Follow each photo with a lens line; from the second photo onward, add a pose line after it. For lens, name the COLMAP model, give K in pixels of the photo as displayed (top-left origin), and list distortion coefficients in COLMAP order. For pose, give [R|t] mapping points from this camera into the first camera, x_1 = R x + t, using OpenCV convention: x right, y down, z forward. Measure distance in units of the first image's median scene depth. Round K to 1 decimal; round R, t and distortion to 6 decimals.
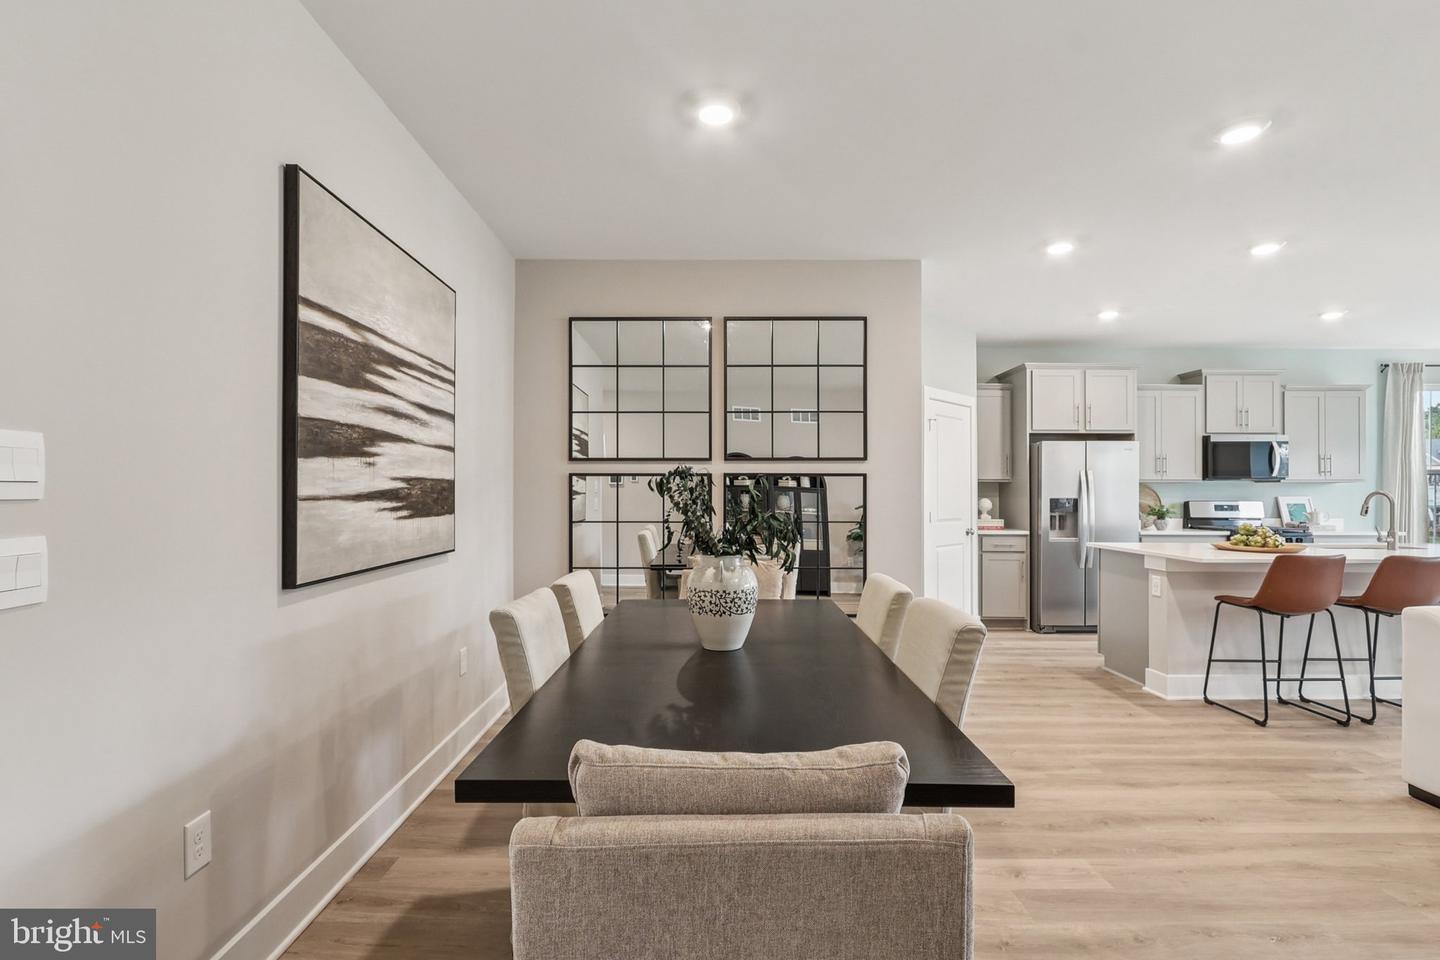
lens RADIAL K [[665.6, 0, 718.9], [0, 665.6, 493.1], [0, 0, 1]] dist [0.001689, -0.003071]
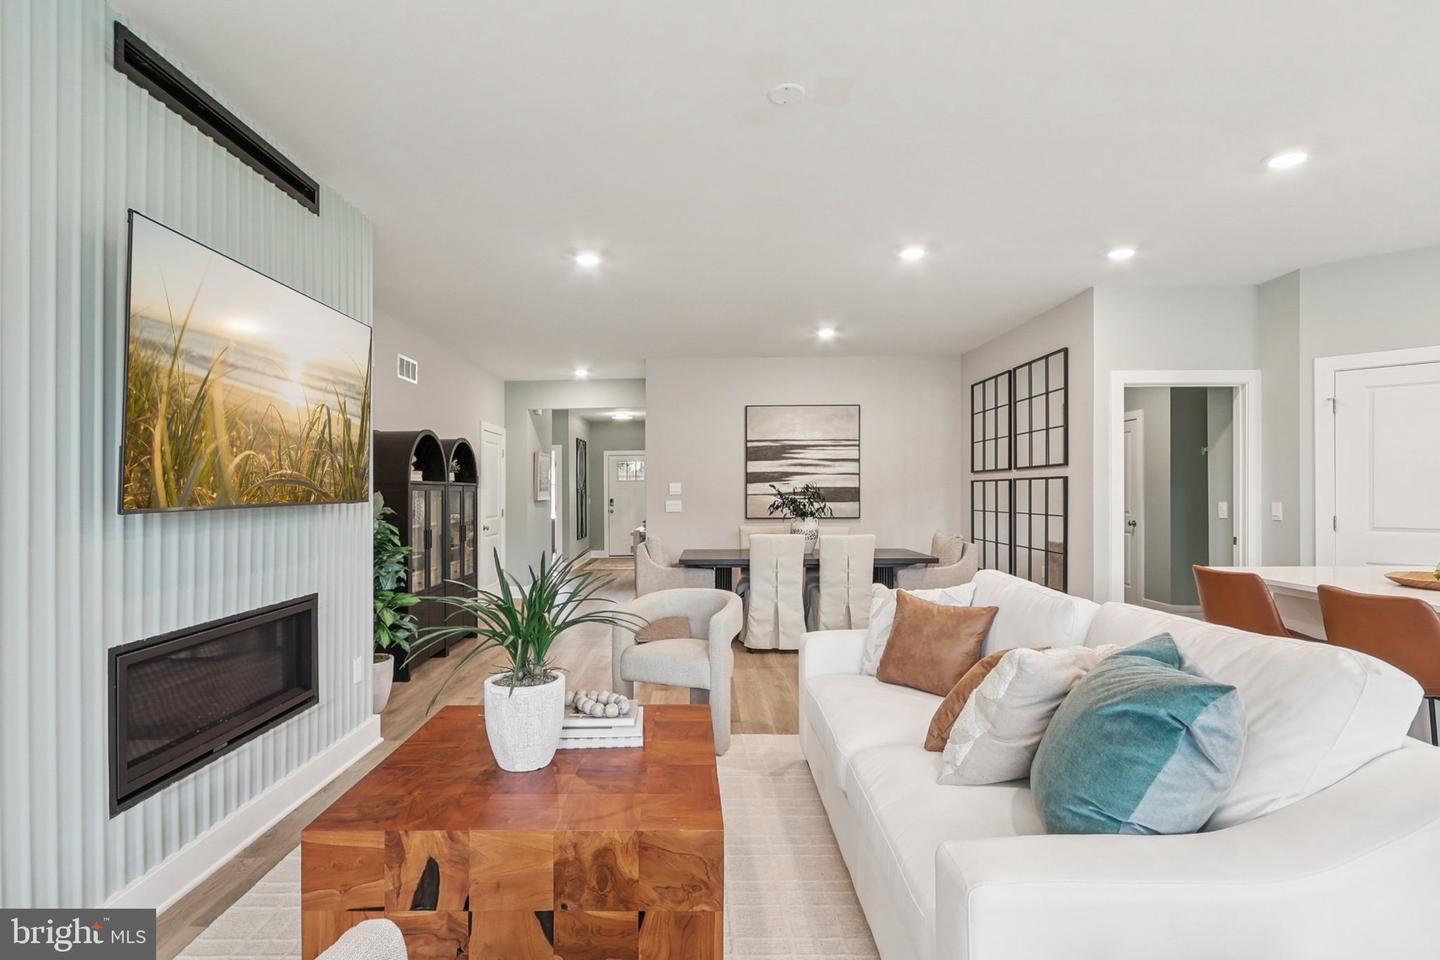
lens RADIAL K [[665.6, 0, 719.5], [0, 665.6, 487.3], [0, 0, 1]] dist [0.001689, -0.003071]
pose [[0.064352, -0.009412, -0.997883, 1.402132], [0.005579, 0.999943, -0.009072, -0.001505], [0.997912, -0.004984, 0.064401, 0.285418]]
